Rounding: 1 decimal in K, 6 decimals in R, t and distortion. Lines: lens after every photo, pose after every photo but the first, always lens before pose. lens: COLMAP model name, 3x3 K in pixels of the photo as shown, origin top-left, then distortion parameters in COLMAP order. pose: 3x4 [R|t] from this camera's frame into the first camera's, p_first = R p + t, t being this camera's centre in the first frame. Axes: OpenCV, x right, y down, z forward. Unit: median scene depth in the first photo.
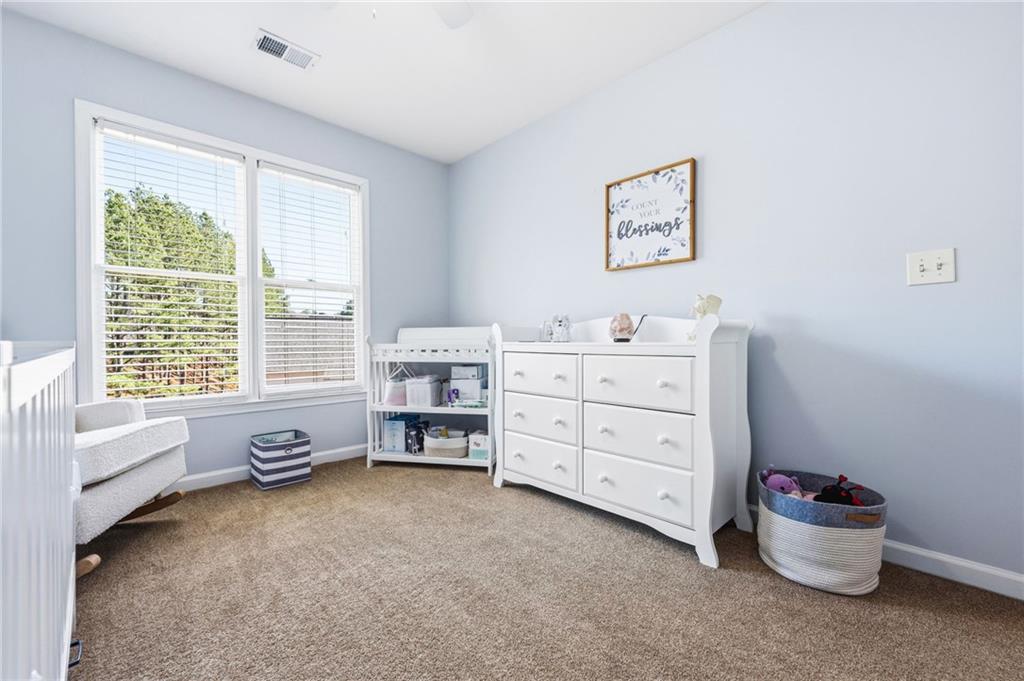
lens RADIAL K [[432.6, 0, 512.0], [0, 432.6, 340.5], [0, 0, 1]] dist [-0.000213, -0.000137]
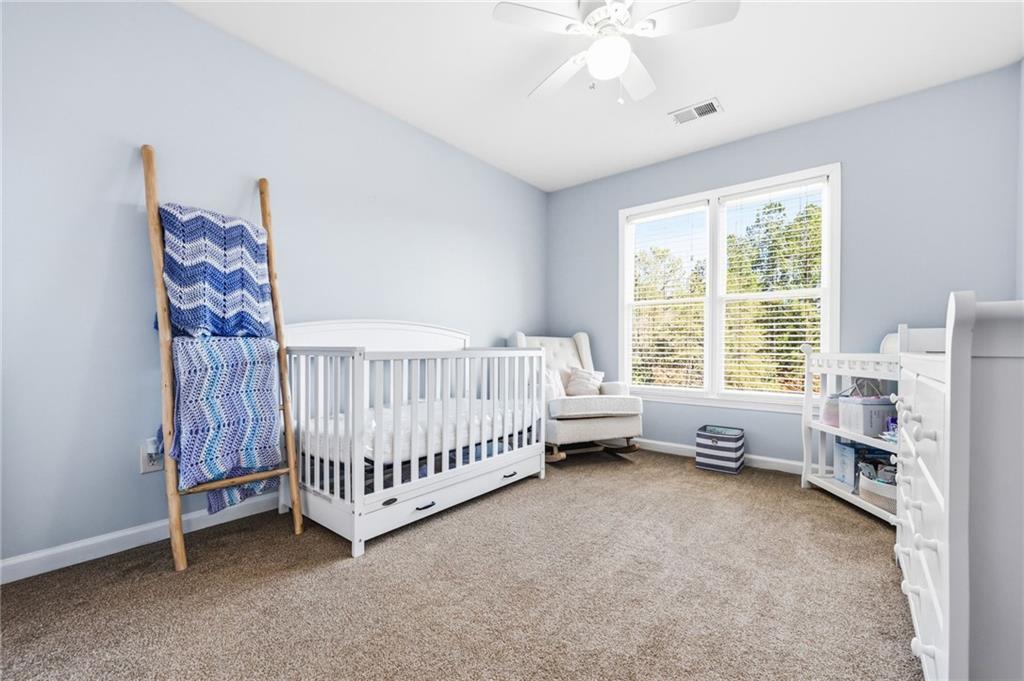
lens RADIAL K [[466.1, 0, 517.6], [0, 466.1, 344.4], [0, 0, 1]] dist [0.001399, 0.000421]
pose [[0.062038, -0.001693, -0.998072, 0.725484], [-0.009464, 0.999953, -0.002285, -0.001137], [0.998029, 0.009587, 0.062019, 0.392758]]
